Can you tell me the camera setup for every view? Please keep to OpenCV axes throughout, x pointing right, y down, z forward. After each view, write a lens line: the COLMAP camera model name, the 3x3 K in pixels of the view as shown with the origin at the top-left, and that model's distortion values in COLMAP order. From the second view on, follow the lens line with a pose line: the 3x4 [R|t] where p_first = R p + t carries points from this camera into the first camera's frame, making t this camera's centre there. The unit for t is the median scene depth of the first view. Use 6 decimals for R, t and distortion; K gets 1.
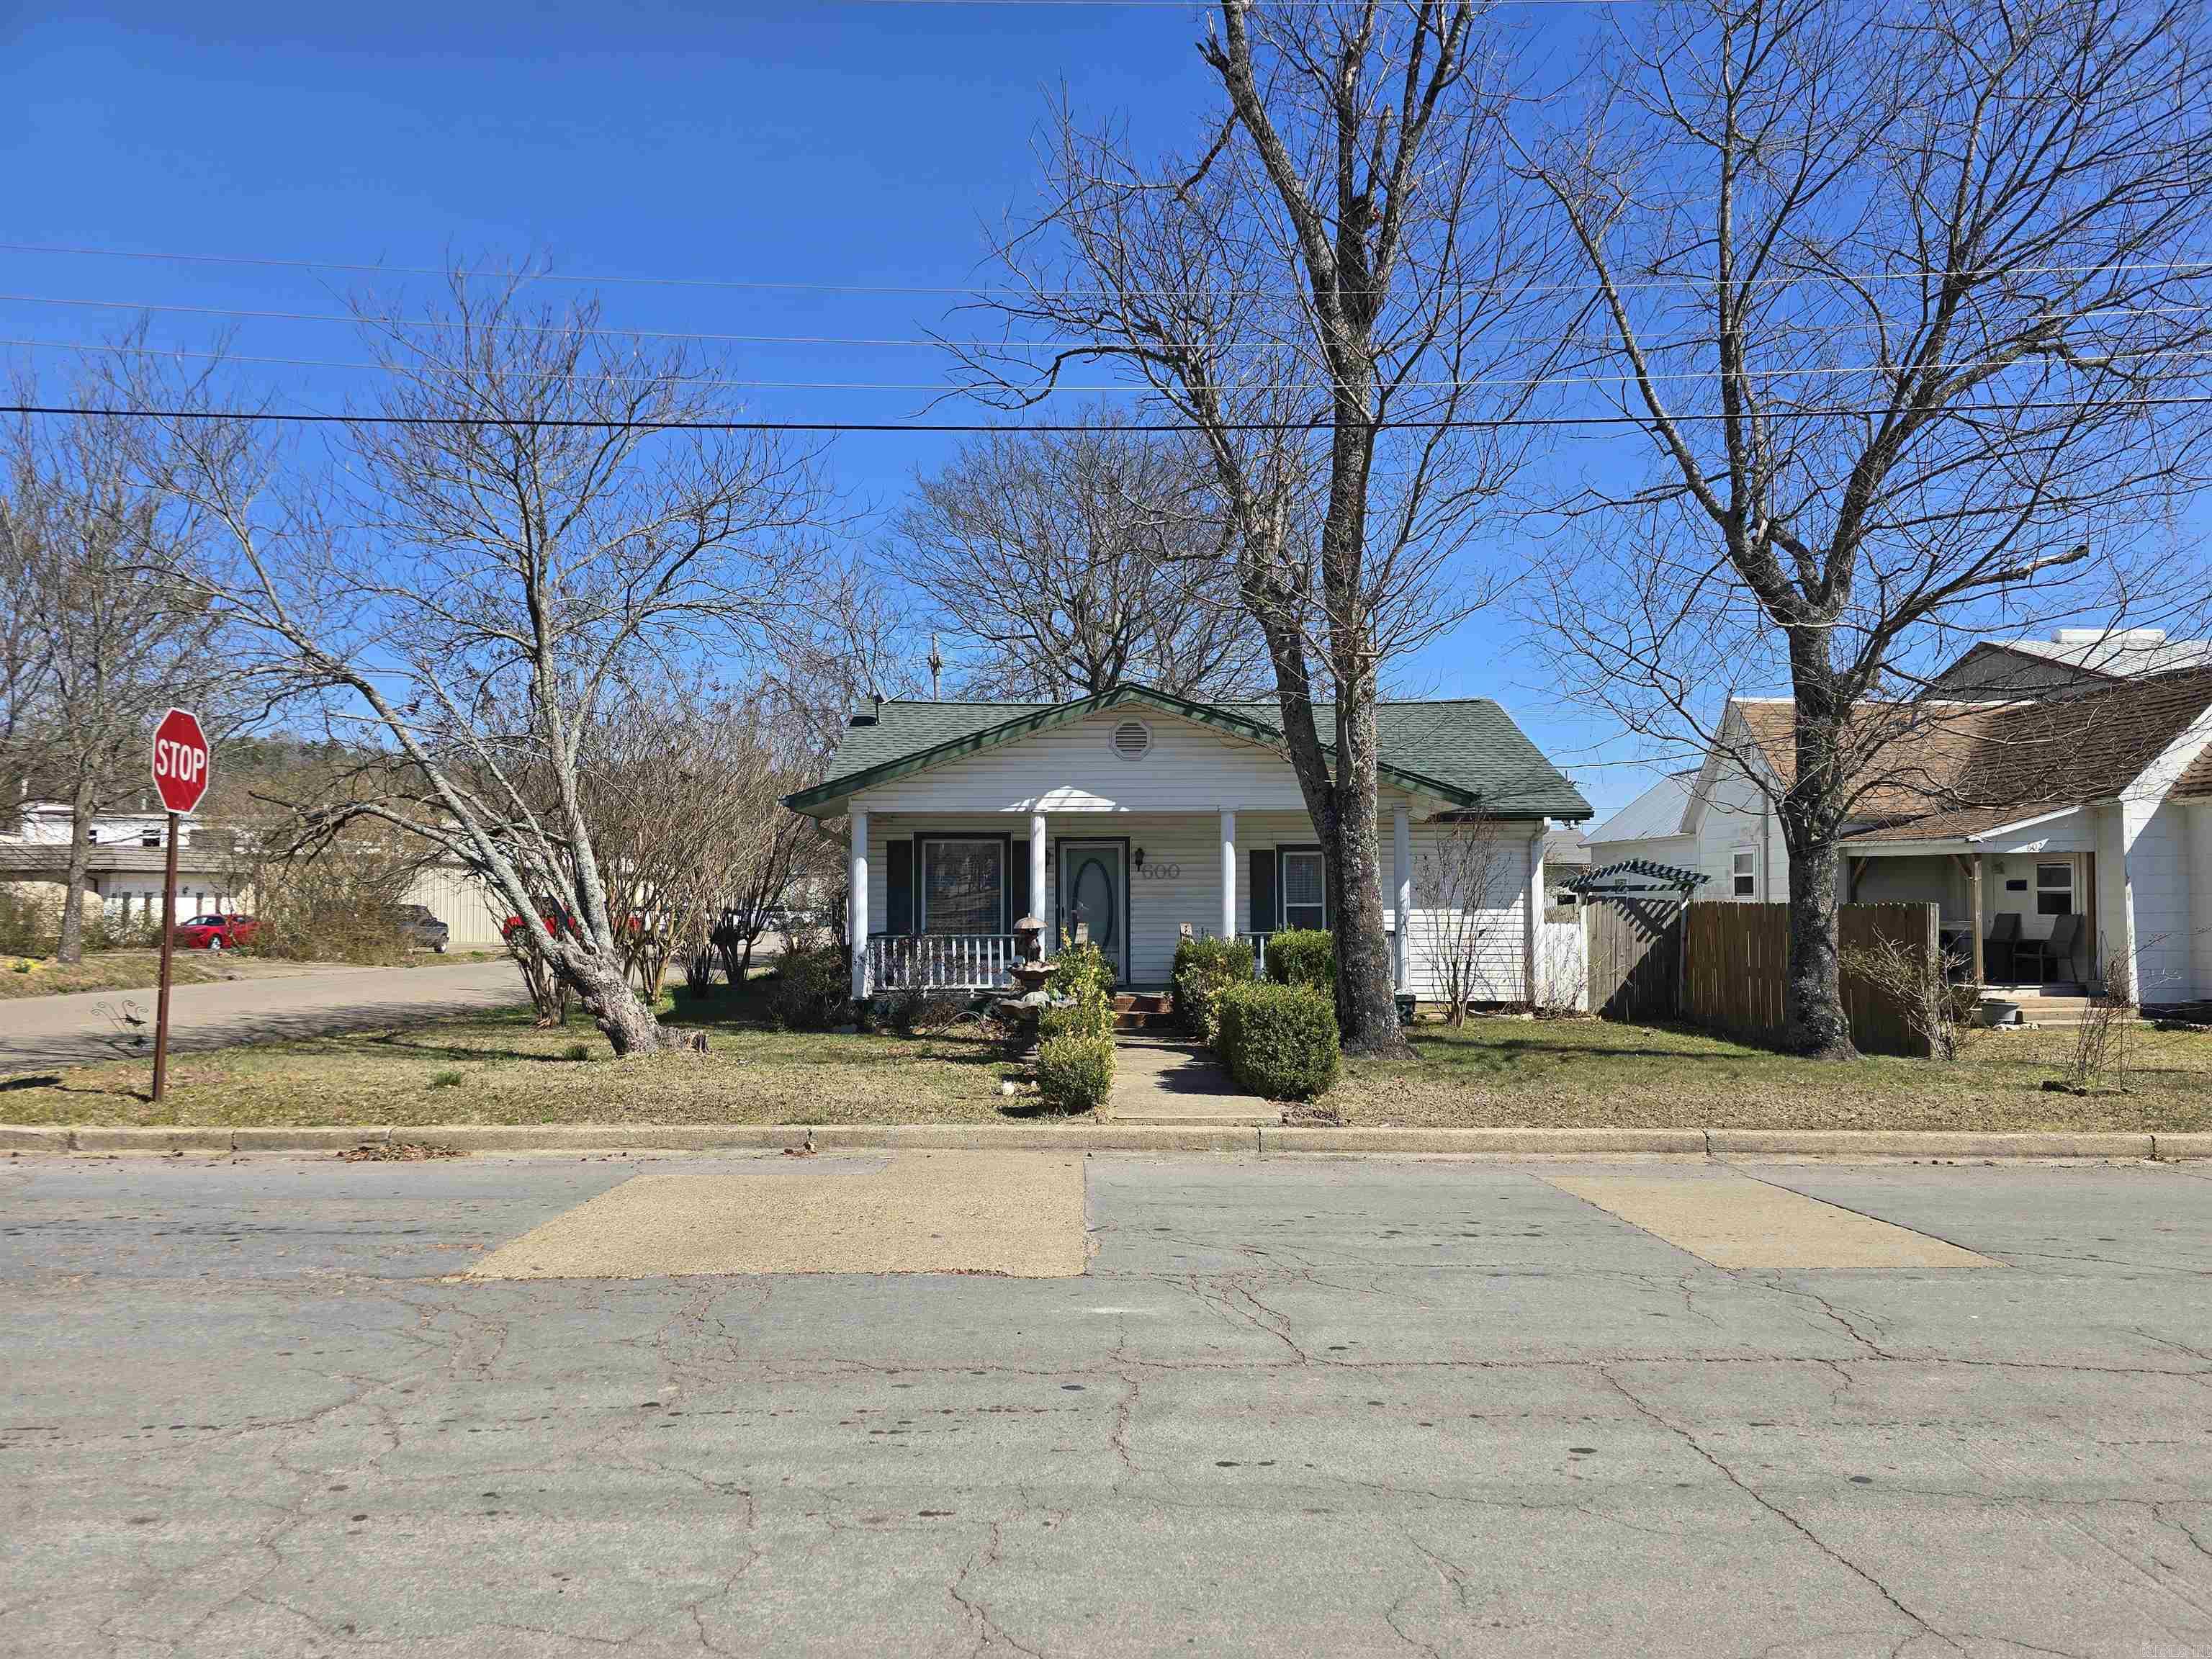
lens RADIAL K [[1457.5, 0, 1115.7], [0, 1457.5, 844.1], [0, 0, 1]] dist [0.084896, -0.079761]
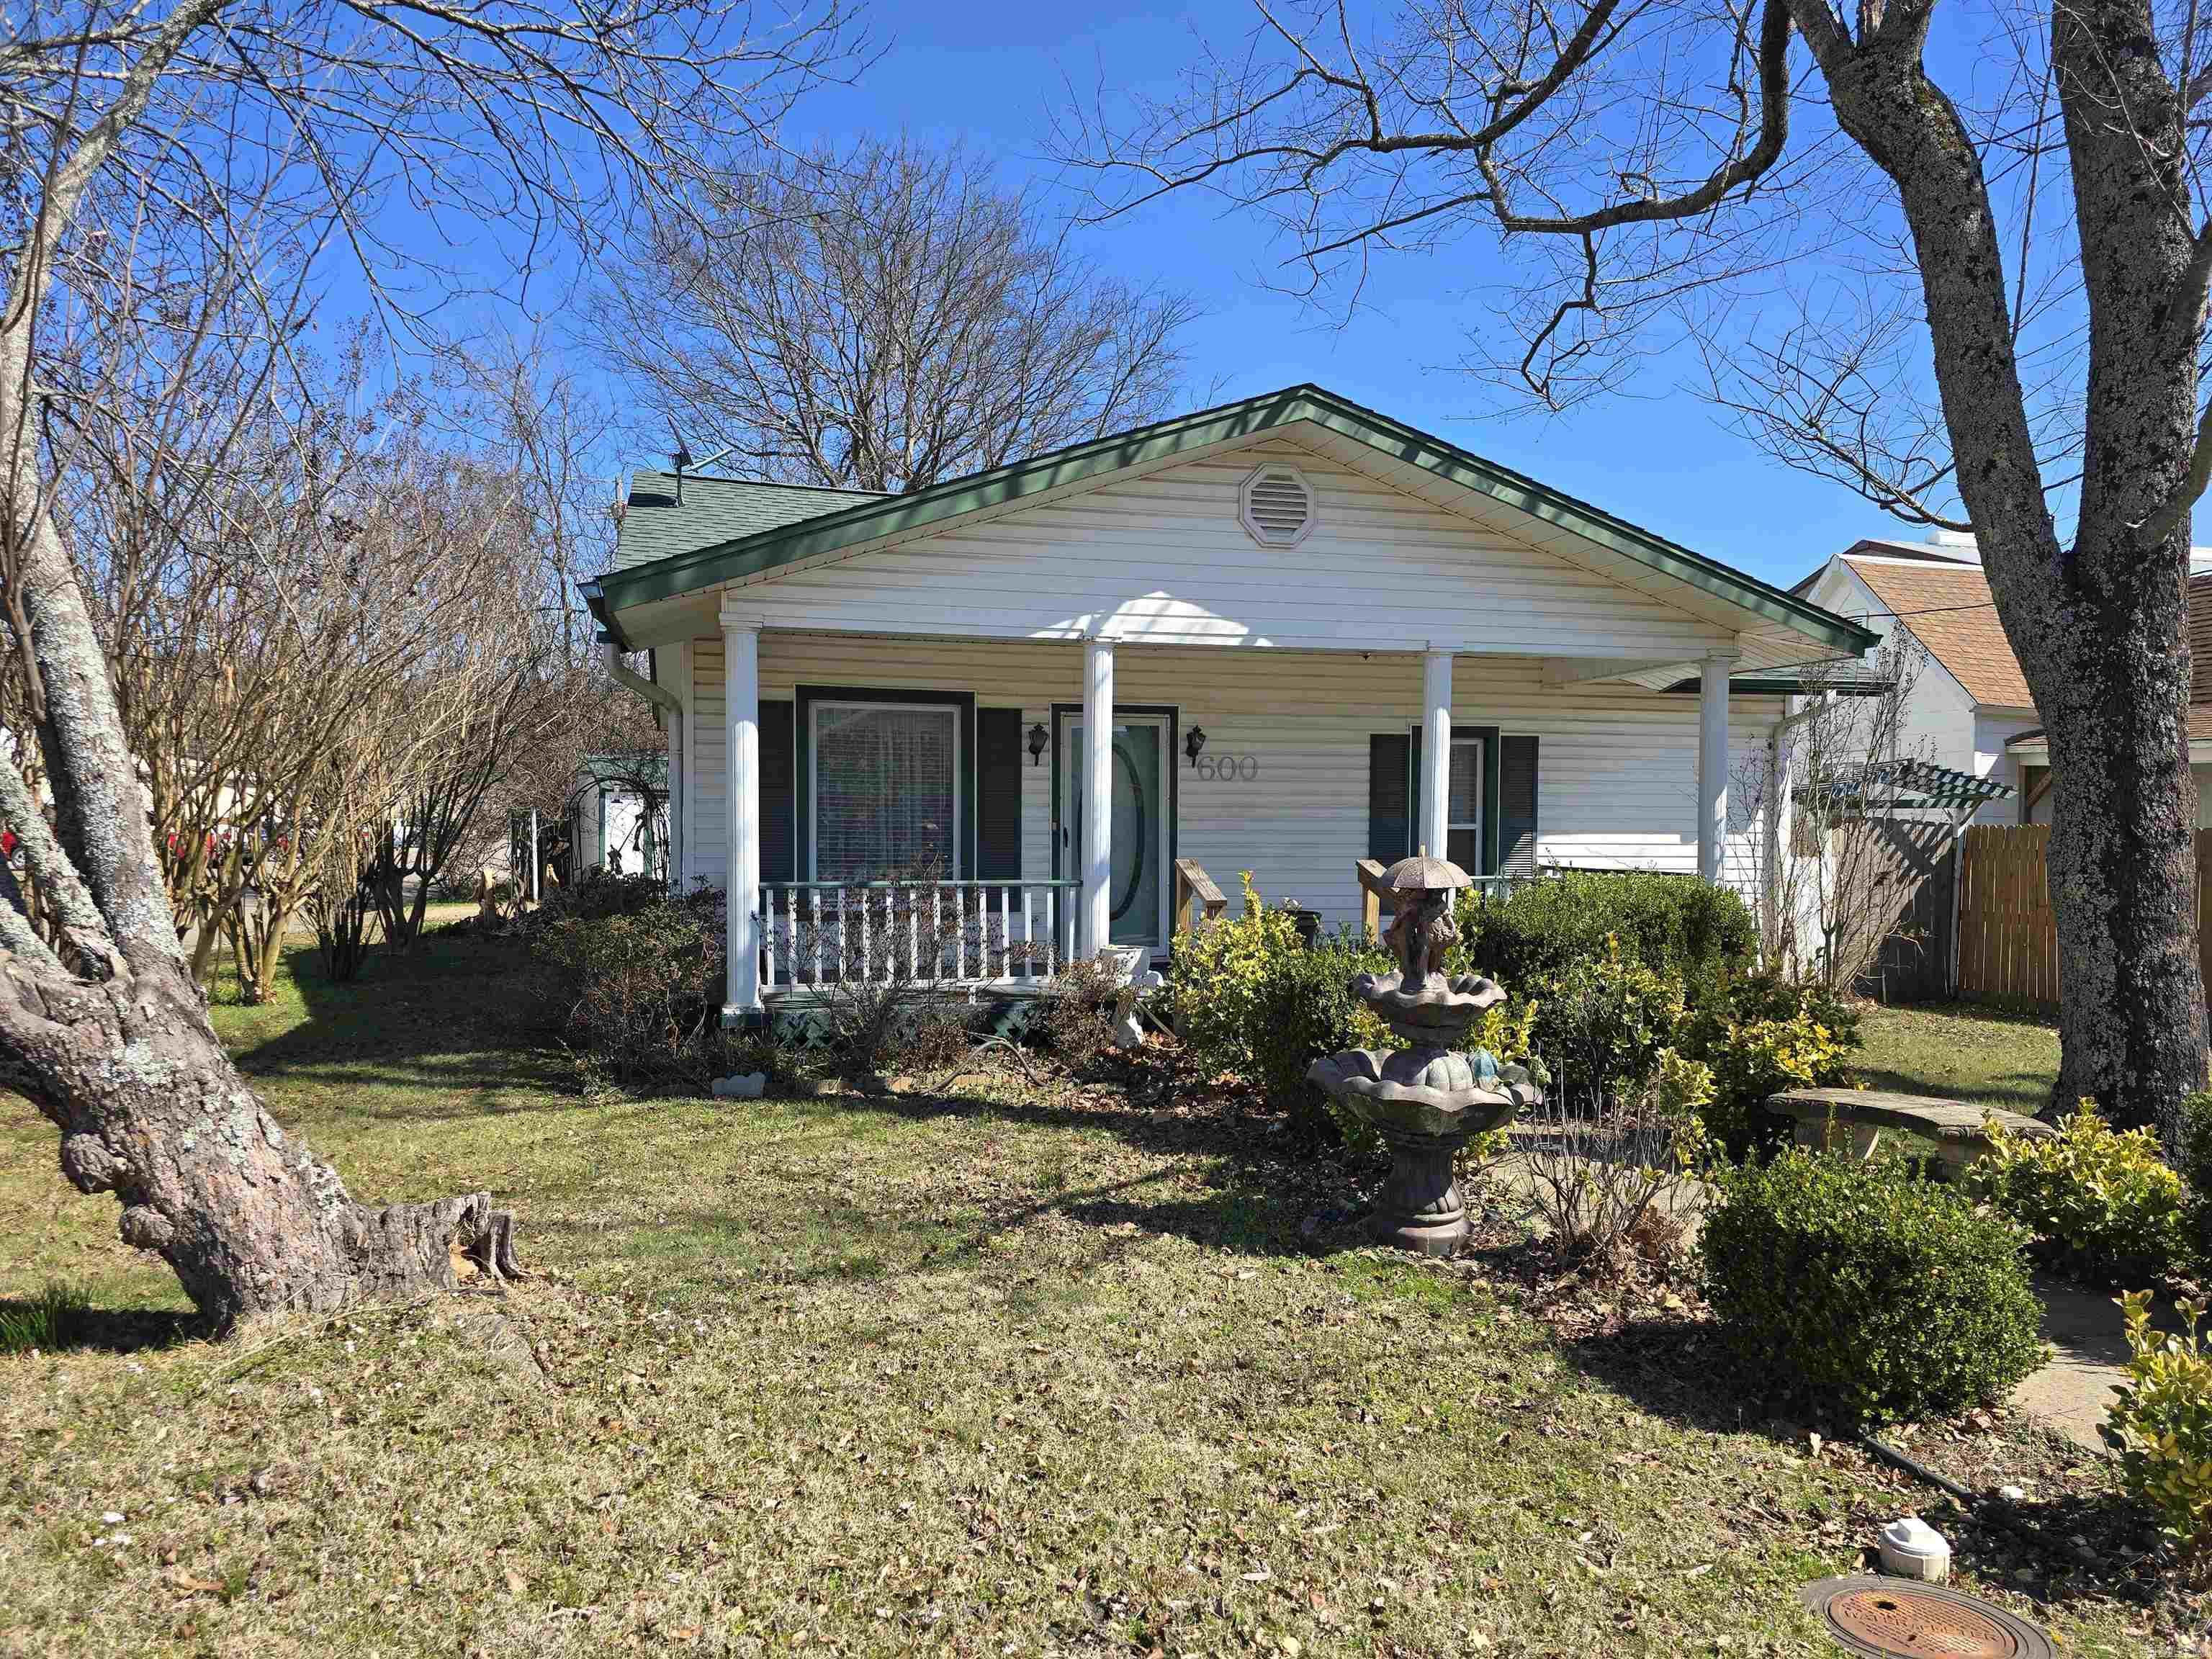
lens RADIAL K [[1488.2, 0, 1124.3], [0, 1488.2, 851.6], [0, 0, 1]] dist [0.046195, -0.046744]
pose [[0.971741, 0.003112, 0.236031, -0.168979], [-0.016849, 0.998277, 0.056204, 0.022057], [-0.235450, -0.058593, 0.970119, 0.490091]]
